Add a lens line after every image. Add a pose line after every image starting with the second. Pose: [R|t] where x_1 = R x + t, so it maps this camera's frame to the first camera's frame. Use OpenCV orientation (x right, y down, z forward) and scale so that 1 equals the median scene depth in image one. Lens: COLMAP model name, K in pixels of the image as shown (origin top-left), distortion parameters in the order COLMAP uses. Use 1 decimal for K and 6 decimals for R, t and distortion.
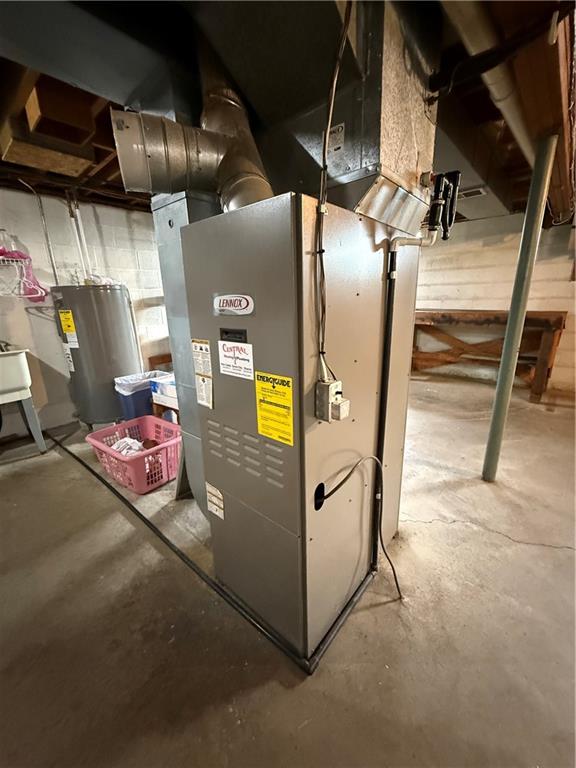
lens RADIAL K [[306.6, 0, 290.5], [0, 306.6, 383.1], [0, 0, 1]] dist [-0.001465, 0.000059]
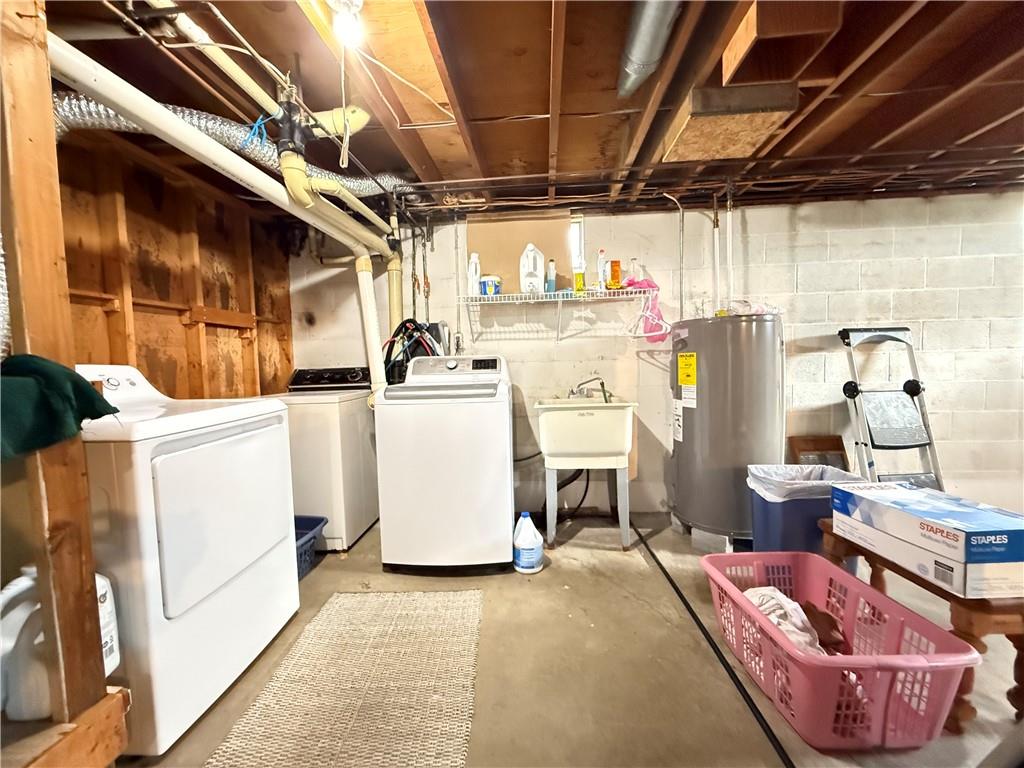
lens RADIAL K [[408.8, 0, 513.9], [0, 408.8, 383.7], [0, 0, 1]] dist [-0.001465, 0.000059]
pose [[0.605162, 0.051287, -0.794449, -0.232247], [-0.204626, 0.974415, -0.092967, -0.002609], [0.769355, 0.218825, 0.600174, 0.152301]]
